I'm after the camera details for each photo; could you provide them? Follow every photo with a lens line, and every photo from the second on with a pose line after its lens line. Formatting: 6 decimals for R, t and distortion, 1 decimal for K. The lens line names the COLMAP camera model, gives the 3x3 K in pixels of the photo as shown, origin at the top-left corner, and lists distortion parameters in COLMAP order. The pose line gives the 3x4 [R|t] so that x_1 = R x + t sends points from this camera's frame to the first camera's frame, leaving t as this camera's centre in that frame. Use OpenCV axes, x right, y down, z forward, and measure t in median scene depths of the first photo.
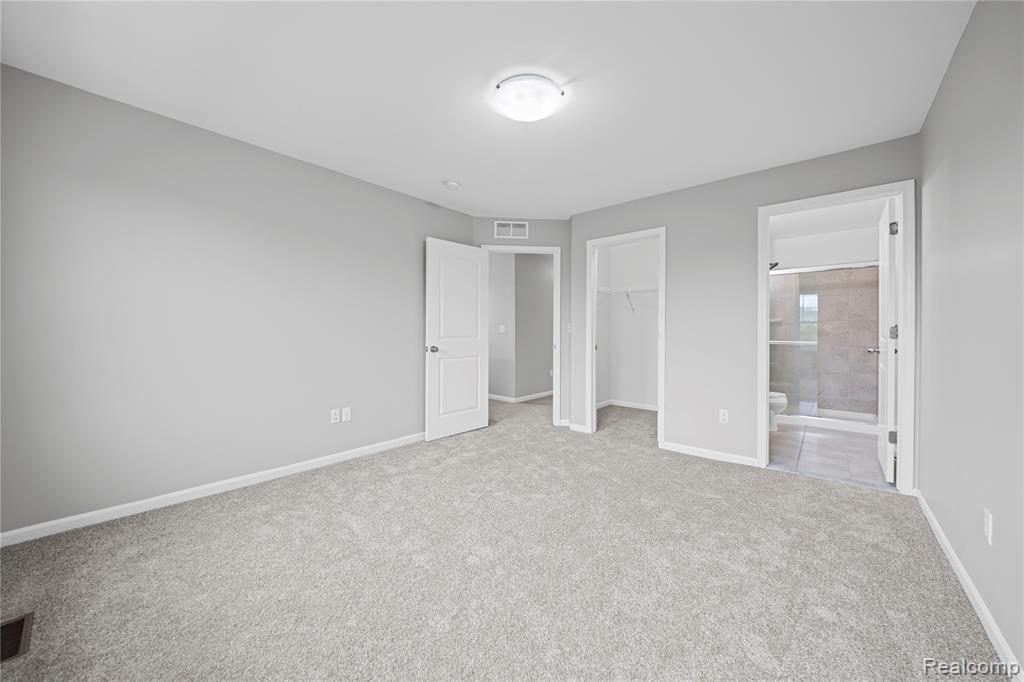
lens RADIAL K [[374.7, 0, 512.8], [0, 374.7, 334.0], [0, 0, 1]] dist [0.001845, -0.000025]
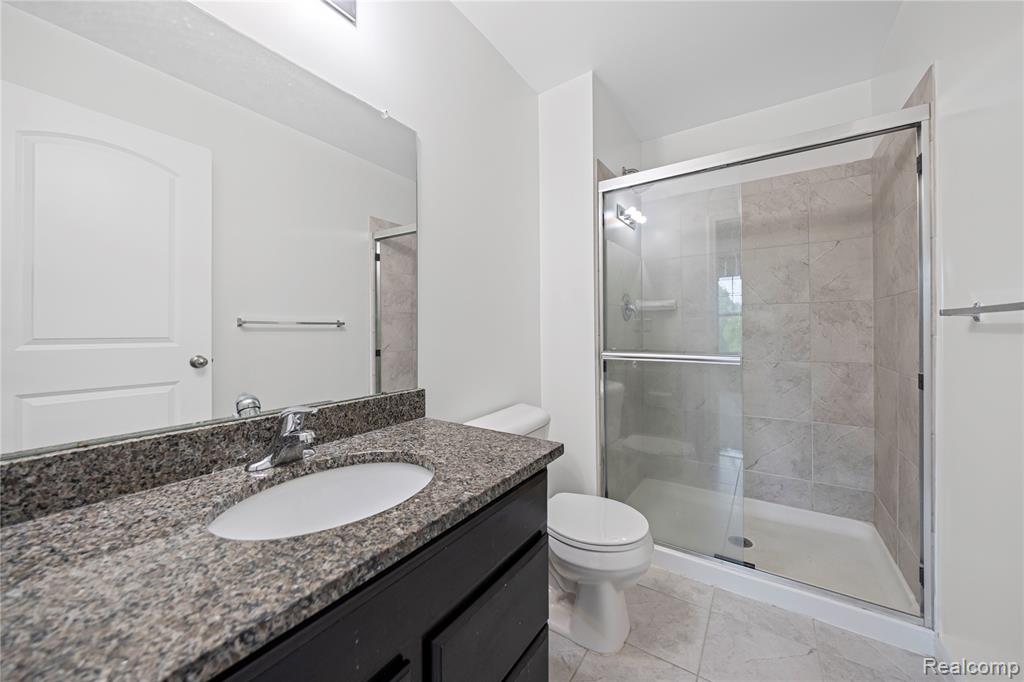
lens RADIAL K [[374.7, 0, 509.0], [0, 374.7, 339.4], [0, 0, 1]] dist [0.001845, -0.000025]
pose [[0.991173, -0.006861, 0.132398, 0.485672], [0.006365, 0.999971, 0.004171, 0.003431], [-0.132423, -0.003292, 0.991188, 0.609221]]
